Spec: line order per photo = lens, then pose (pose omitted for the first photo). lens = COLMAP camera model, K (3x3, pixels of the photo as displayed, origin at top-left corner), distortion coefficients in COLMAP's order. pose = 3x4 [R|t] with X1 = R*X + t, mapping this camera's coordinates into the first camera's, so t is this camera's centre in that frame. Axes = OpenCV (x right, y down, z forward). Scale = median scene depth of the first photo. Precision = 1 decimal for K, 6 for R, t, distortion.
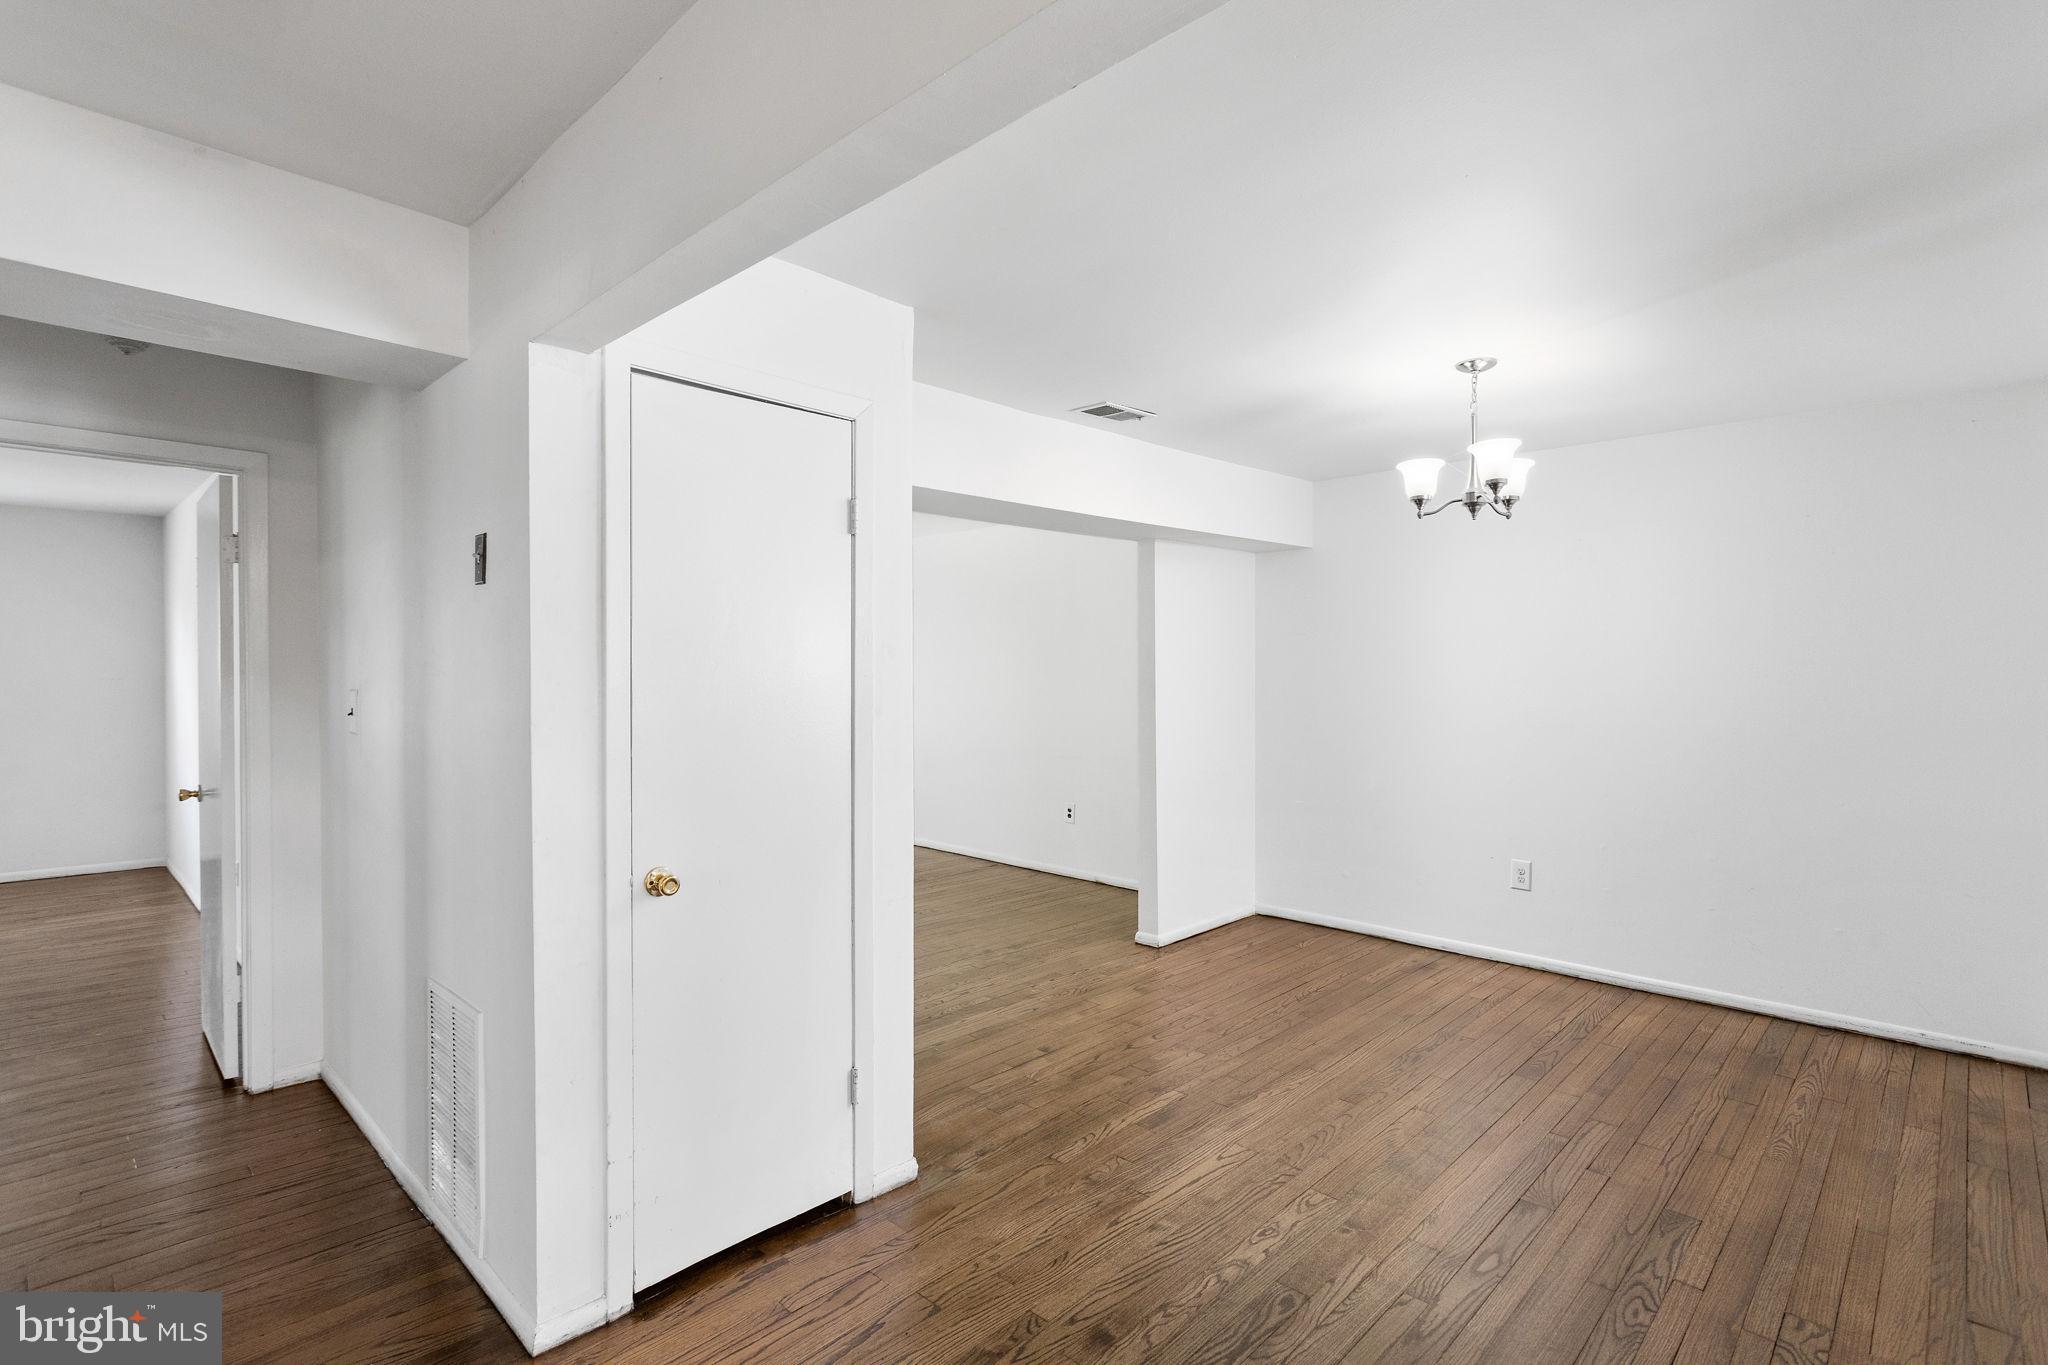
lens RADIAL K [[978.4, 0, 1048.0], [0, 978.4, 680.3], [0, 0, 1]] dist [0.002418, 0.000968]
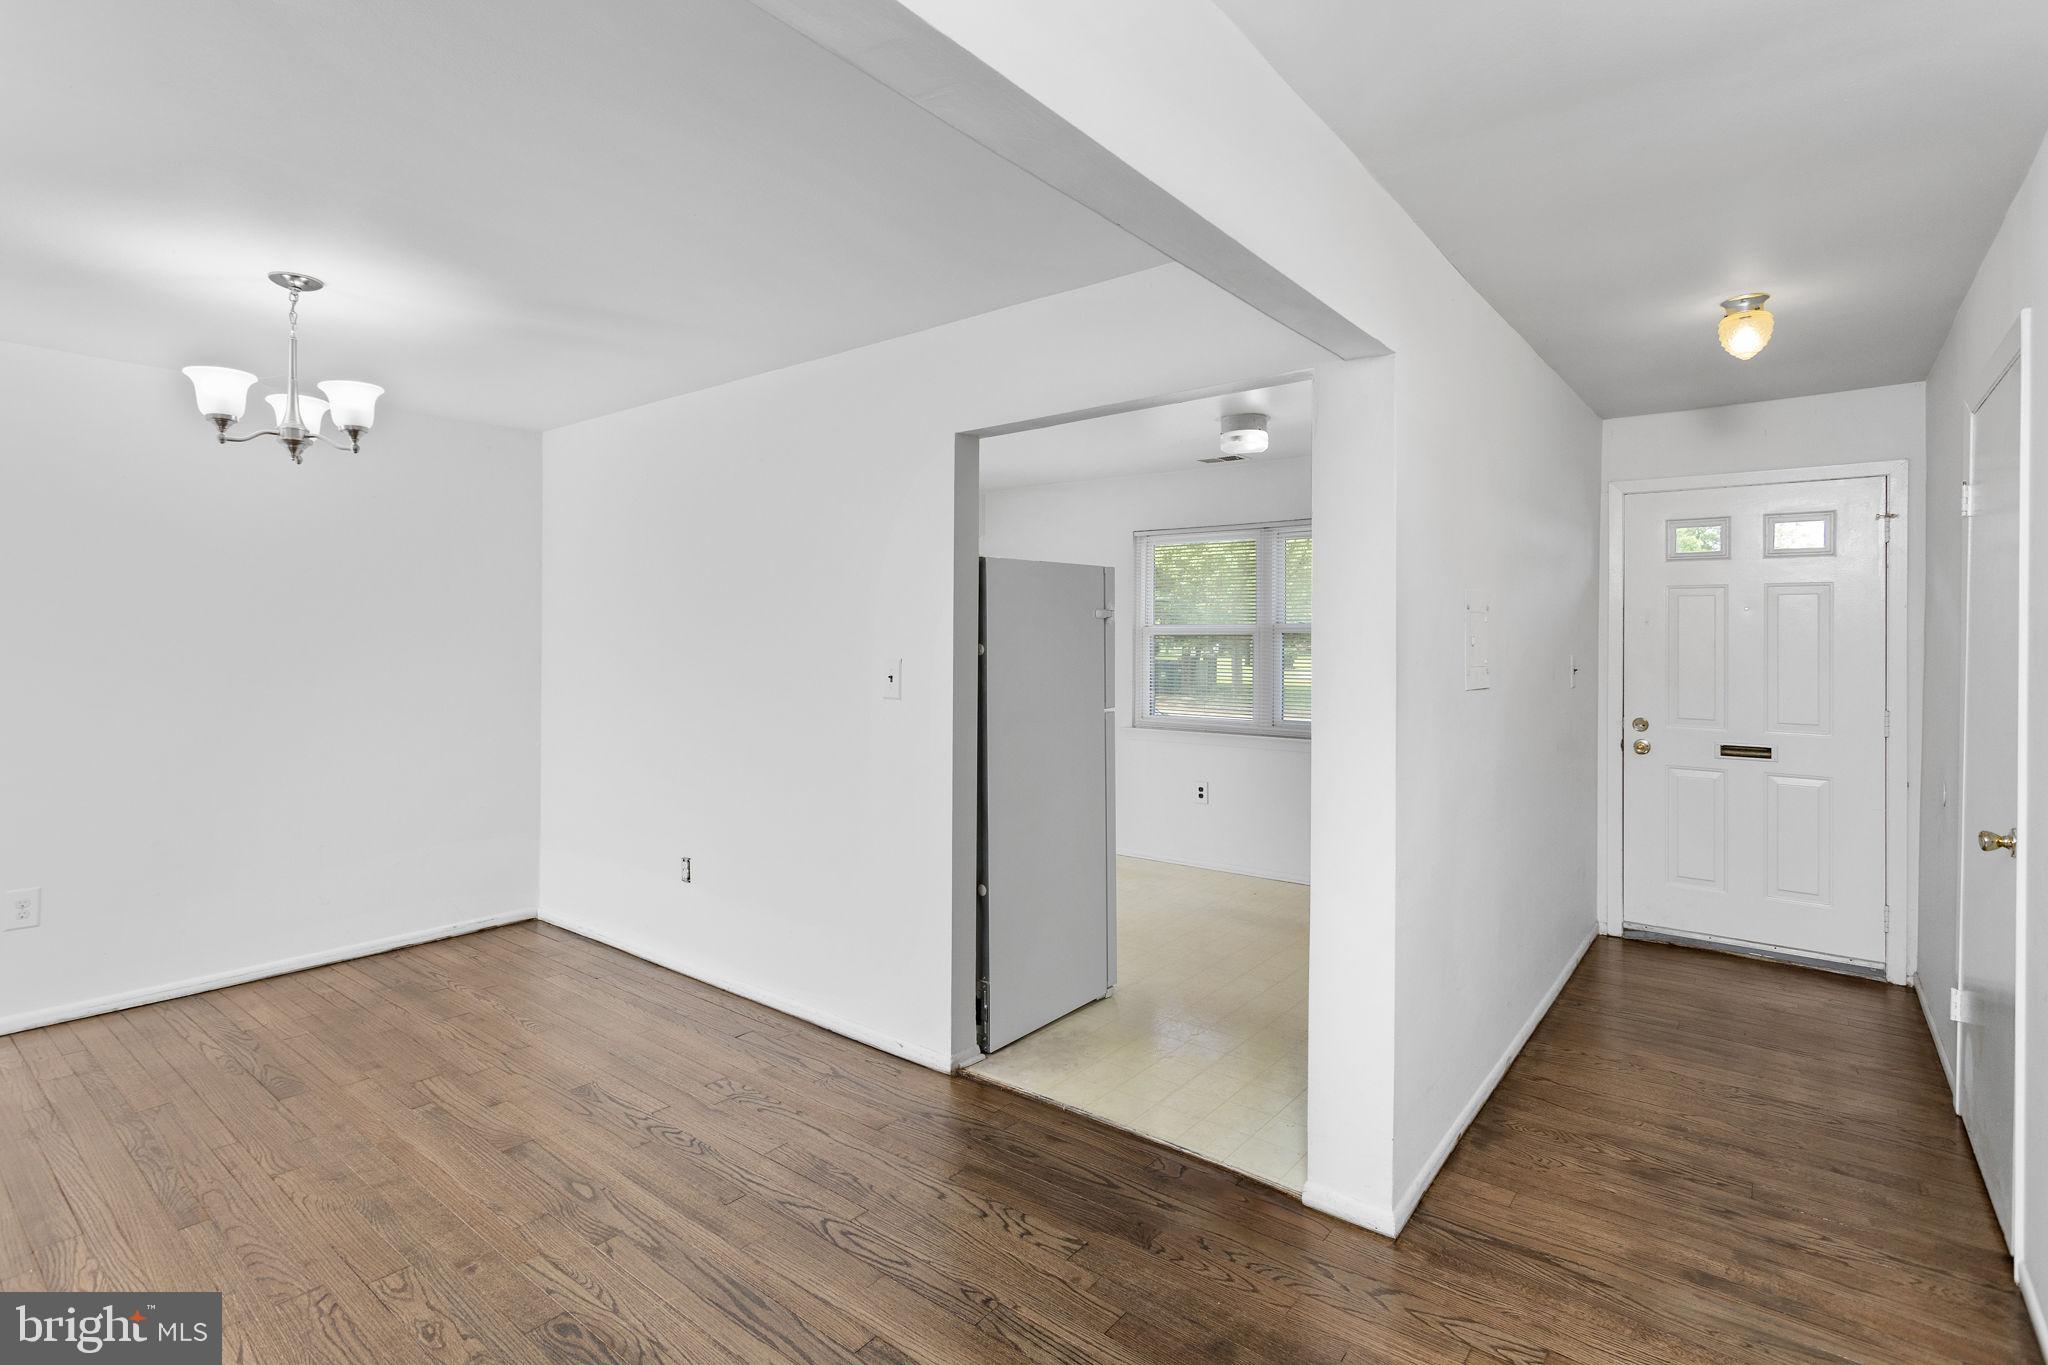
lens RADIAL K [[968.9, 0, 1028.9], [0, 968.9, 631.3], [0, 0, 1]] dist [0.002337, 0.000483]
pose [[-0.085131, 0.005230, 0.996356, -0.404706], [0.007543, 0.999961, -0.004605, -0.004632], [-0.996341, 0.007124, -0.085168, 0.372680]]
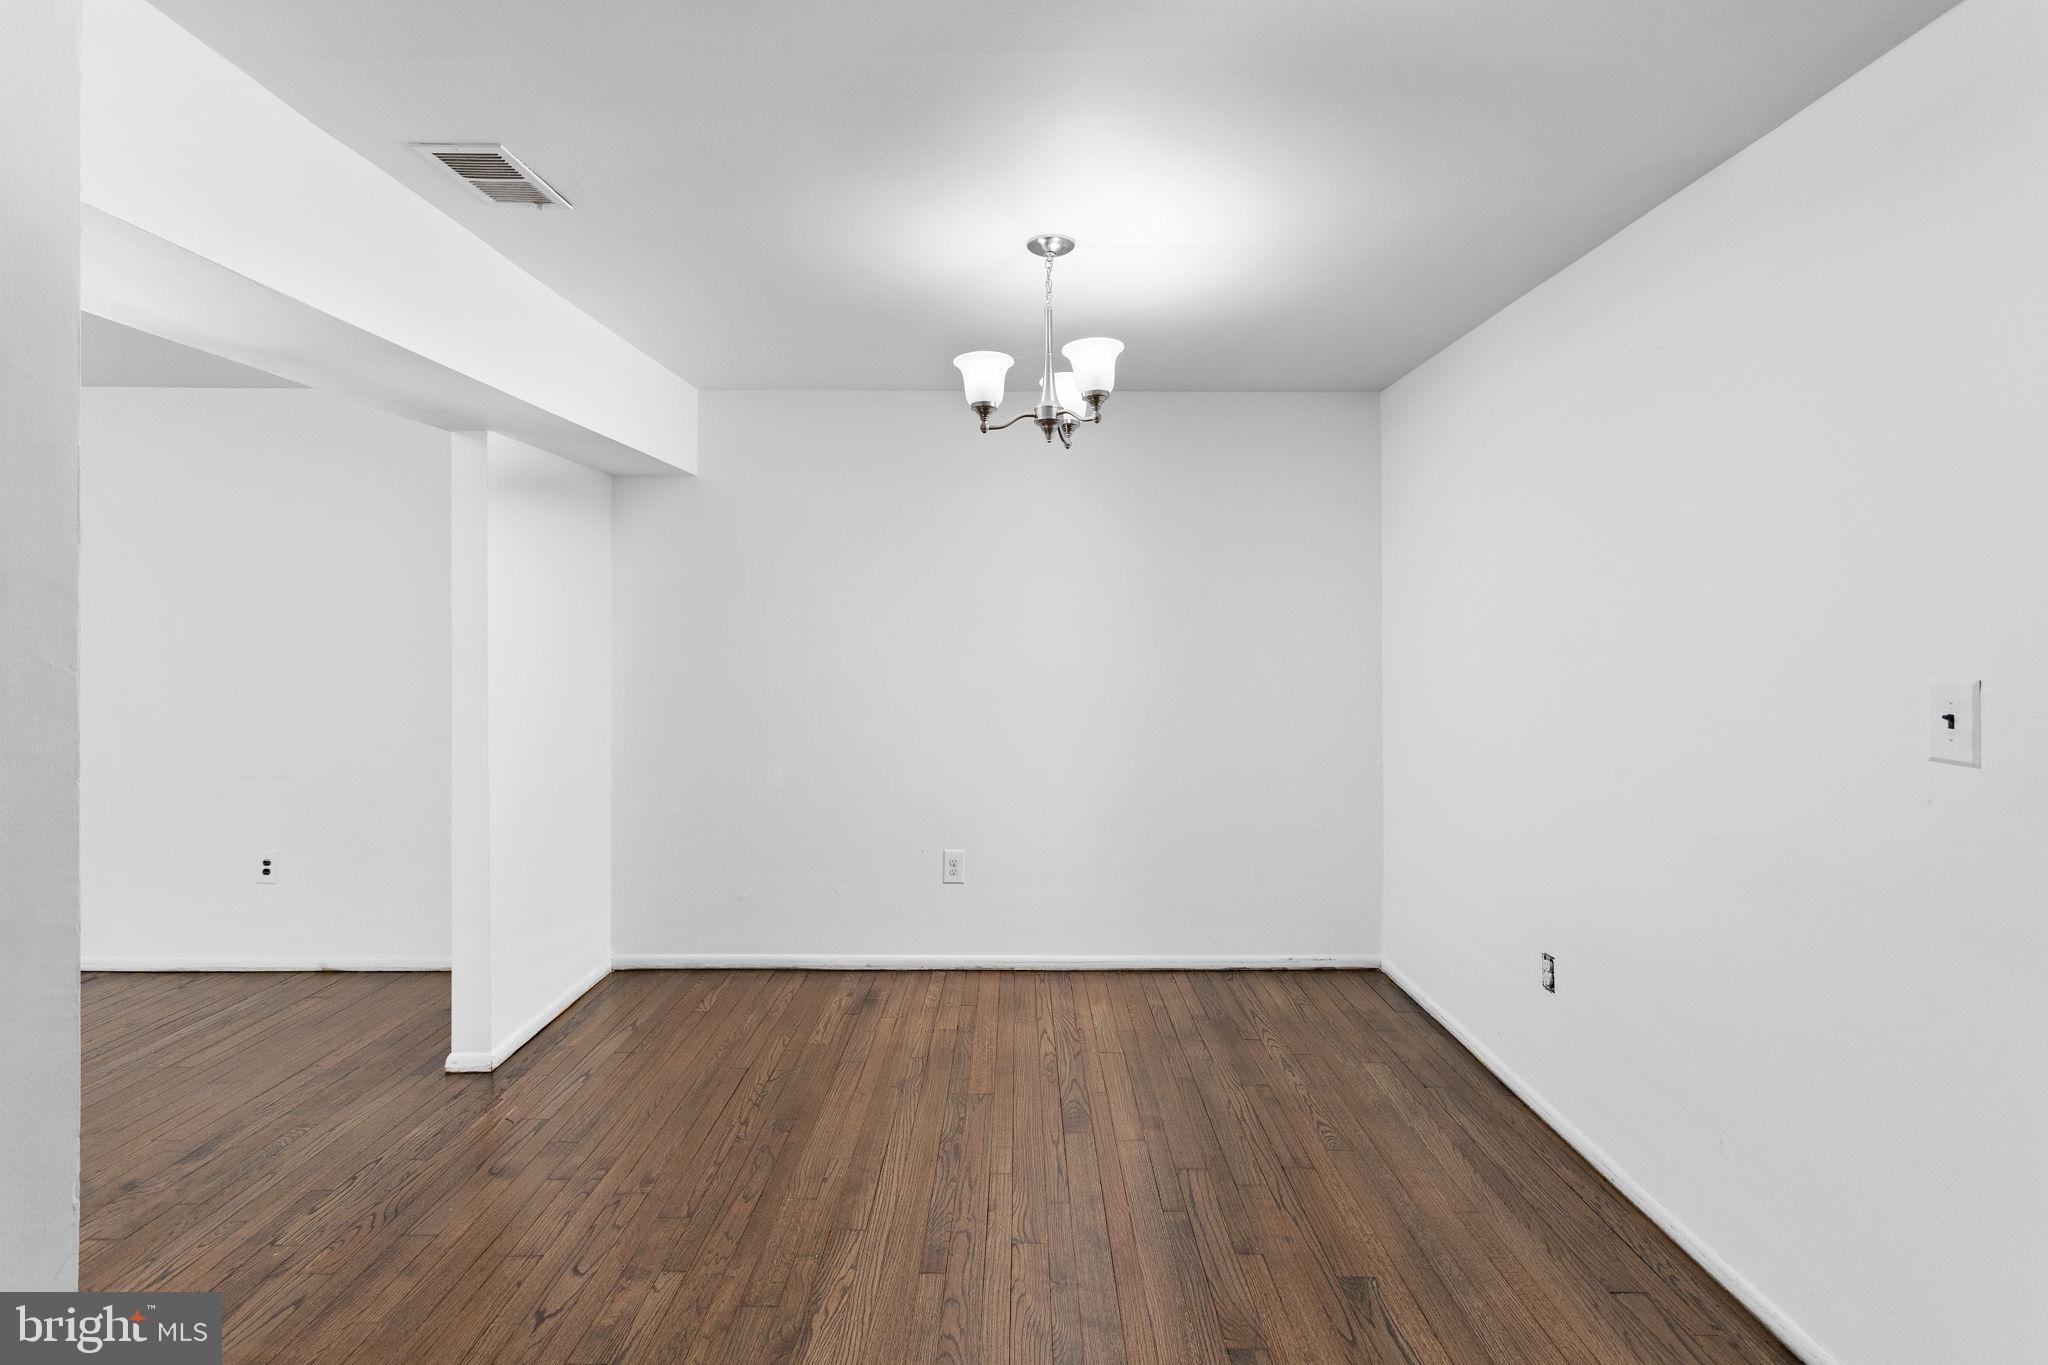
lens RADIAL K [[968.9, 0, 1028.9], [0, 968.9, 631.3], [0, 0, 1]] dist [0.002337, 0.000483]
pose [[0.725123, 0.002843, 0.688614, -0.093137], [0.009056, 0.999866, -0.013664, -0.002936], [-0.688560, 0.016144, 0.725000, 0.393088]]
